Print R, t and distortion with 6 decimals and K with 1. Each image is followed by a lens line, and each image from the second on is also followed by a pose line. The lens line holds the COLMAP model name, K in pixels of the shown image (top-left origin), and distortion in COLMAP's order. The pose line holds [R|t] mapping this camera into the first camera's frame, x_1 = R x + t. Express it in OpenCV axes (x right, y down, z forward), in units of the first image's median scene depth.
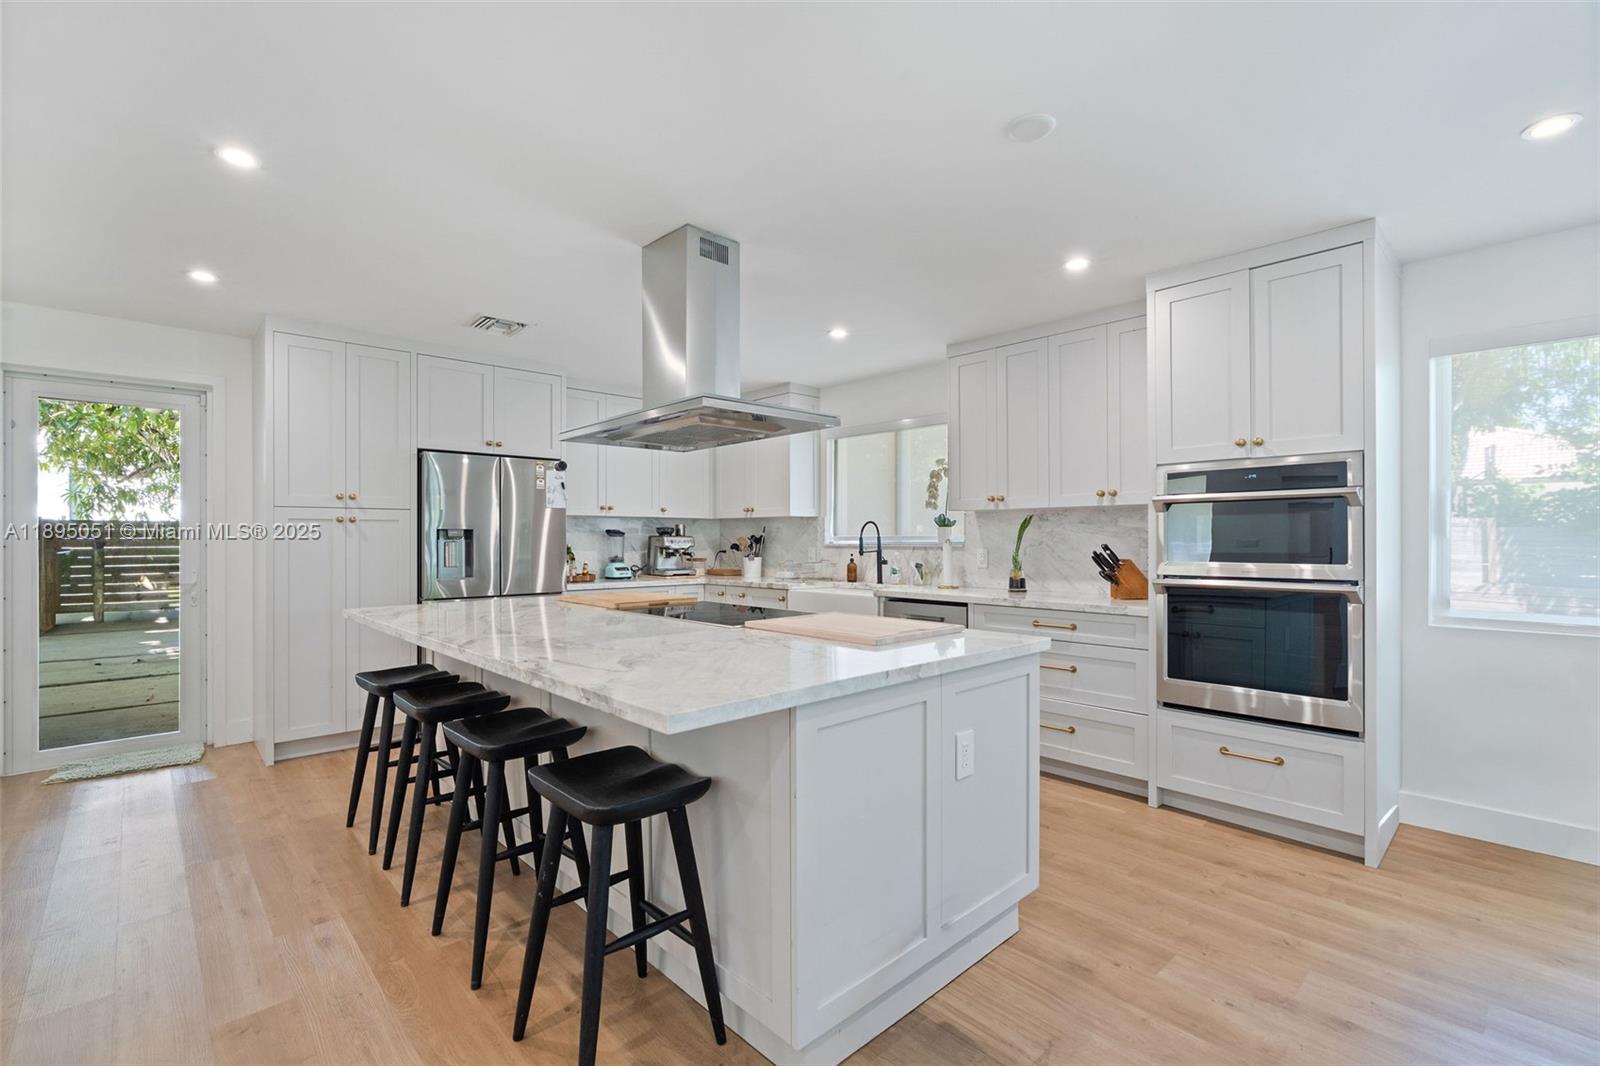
lens RADIAL K [[719.7, 0, 793.1], [0, 719.7, 532.4], [0, 0, 1]] dist [-0.007186, 0.000888]
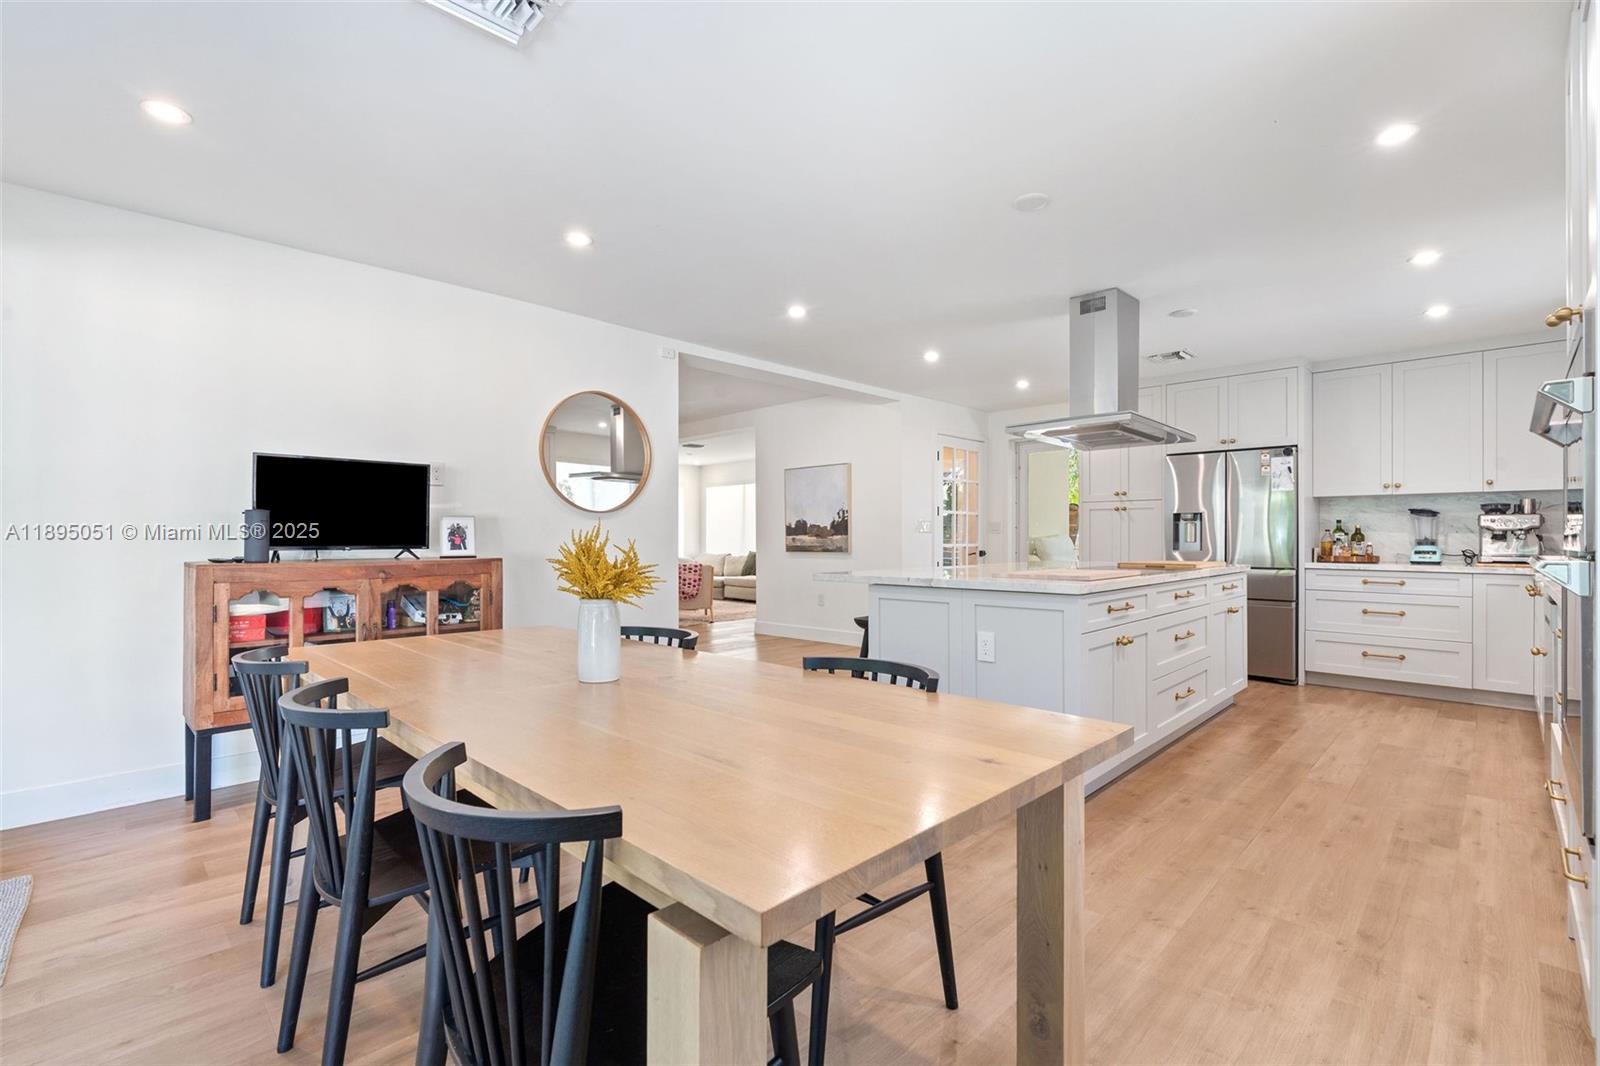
lens RADIAL K [[719.7, 0, 793.1], [0, 719.7, 532.4], [0, 0, 1]] dist [-0.007186, 0.000888]
pose [[0.038070, -0.001800, -0.999273, 0.853974], [0.008342, 0.999964, -0.001483, 0.028479], [0.999240, -0.008279, 0.038084, 0.253292]]
